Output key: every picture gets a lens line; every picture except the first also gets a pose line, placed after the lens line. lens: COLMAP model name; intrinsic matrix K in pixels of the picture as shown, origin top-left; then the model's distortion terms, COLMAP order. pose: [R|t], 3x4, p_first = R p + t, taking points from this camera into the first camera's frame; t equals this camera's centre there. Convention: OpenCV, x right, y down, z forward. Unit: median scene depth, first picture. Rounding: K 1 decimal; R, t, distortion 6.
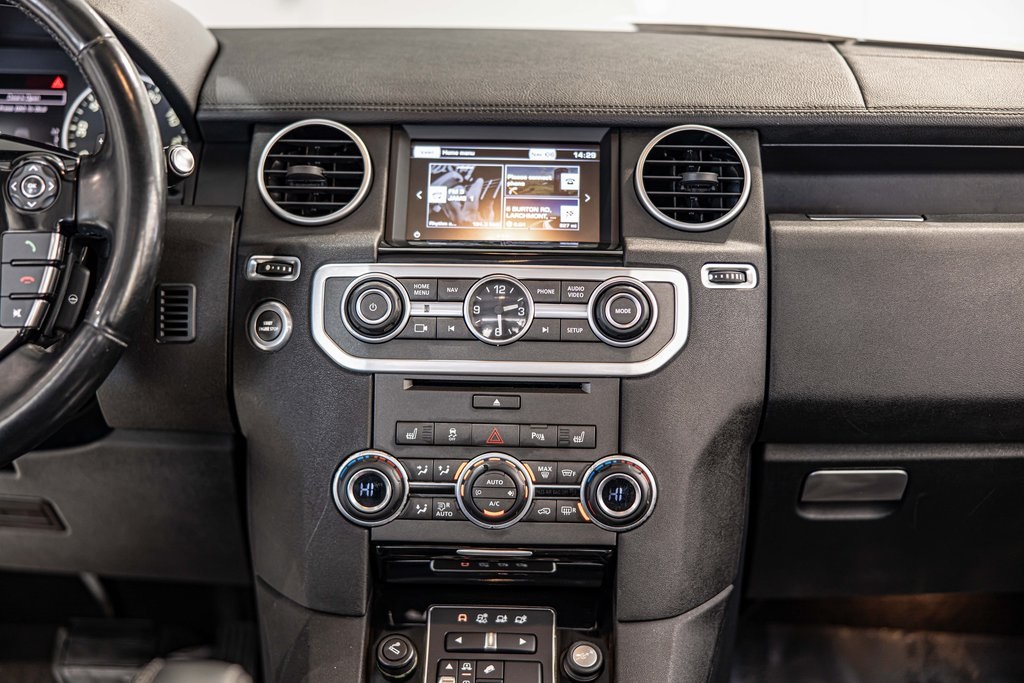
lens RADIAL K [[1626.9, 0, 507.7], [0, 1626.9, 321.8], [0, 0, 1]] dist [-0.018040, 0.000000]
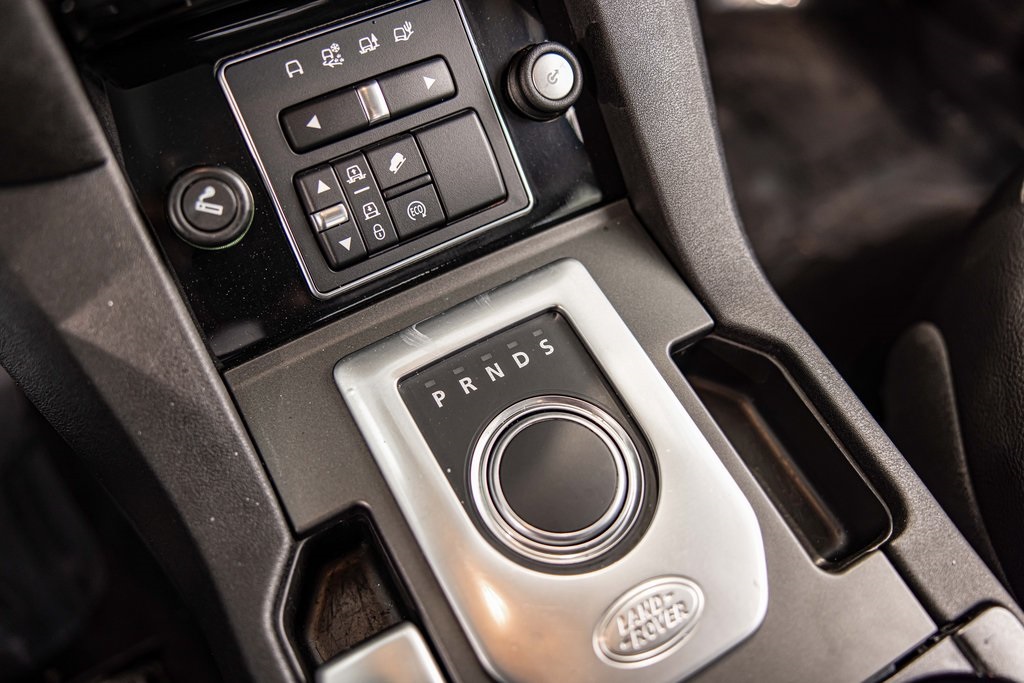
lens RADIAL K [[874.8, 0, 514.6], [0, 874.8, 337.8], [0, 0, 1]] dist [-0.025143, -0.006252]
pose [[0.860565, -0.424816, 0.280996, -0.077377], [0.071366, 0.646812, 0.759303, 0.041246], [-0.504316, -0.633376, 0.586941, 0.754960]]
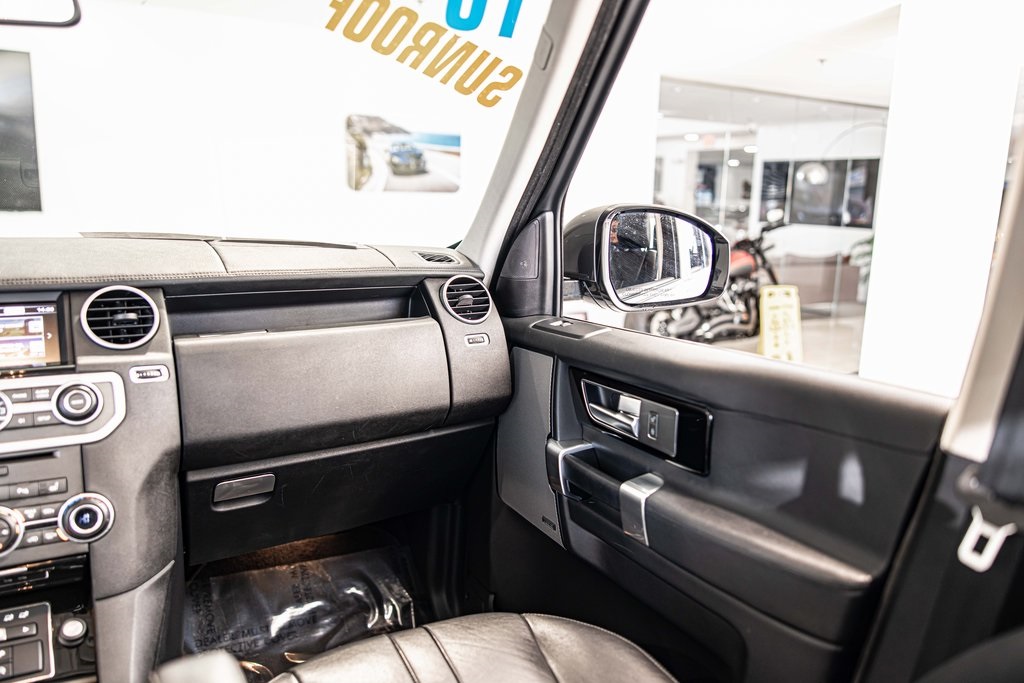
lens RADIAL K [[794.2, 0, 512.8], [0, 794.2, 339.7], [0, 0, 1]] dist [0.001561, -0.011719]
pose [[0.859722, -0.086740, 0.503344, 0.049321], [0.128539, 0.990500, -0.048858, 0.024364], [-0.494324, 0.106703, 0.862704, 0.113674]]
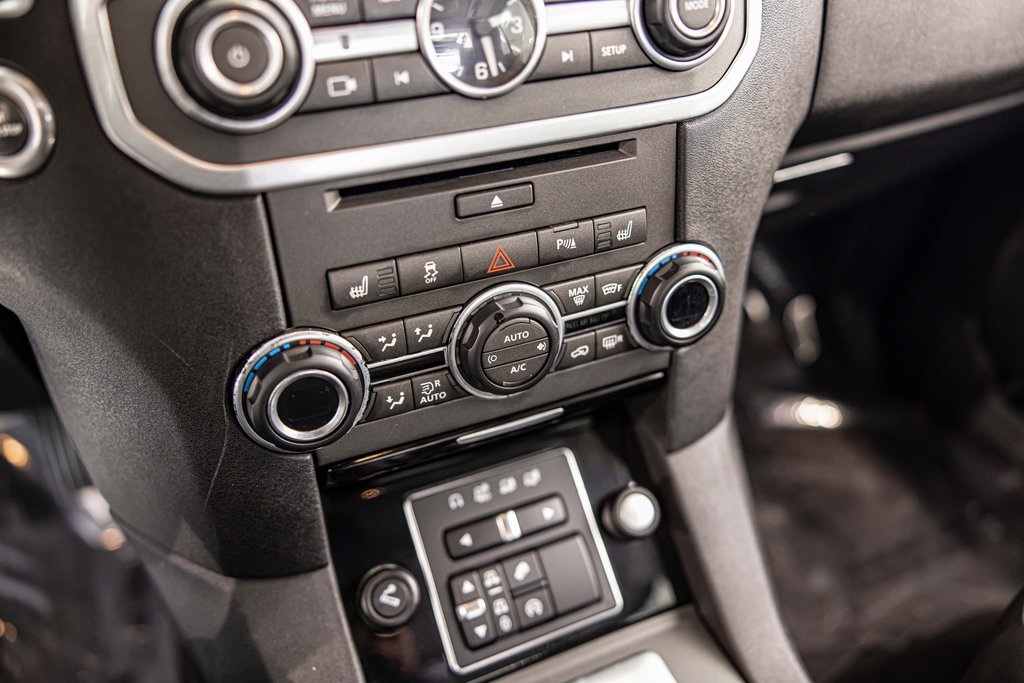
lens RADIAL K [[816.1, 0, 511.0], [0, 816.1, 342.5], [0, 0, 1]] dist [-0.021713, 0.024136]
pose [[0.909450, -0.251777, 0.330921, -0.103737], [0.092450, 0.898356, 0.429429, -0.026378], [-0.405405, -0.359950, 0.840287, 0.712871]]
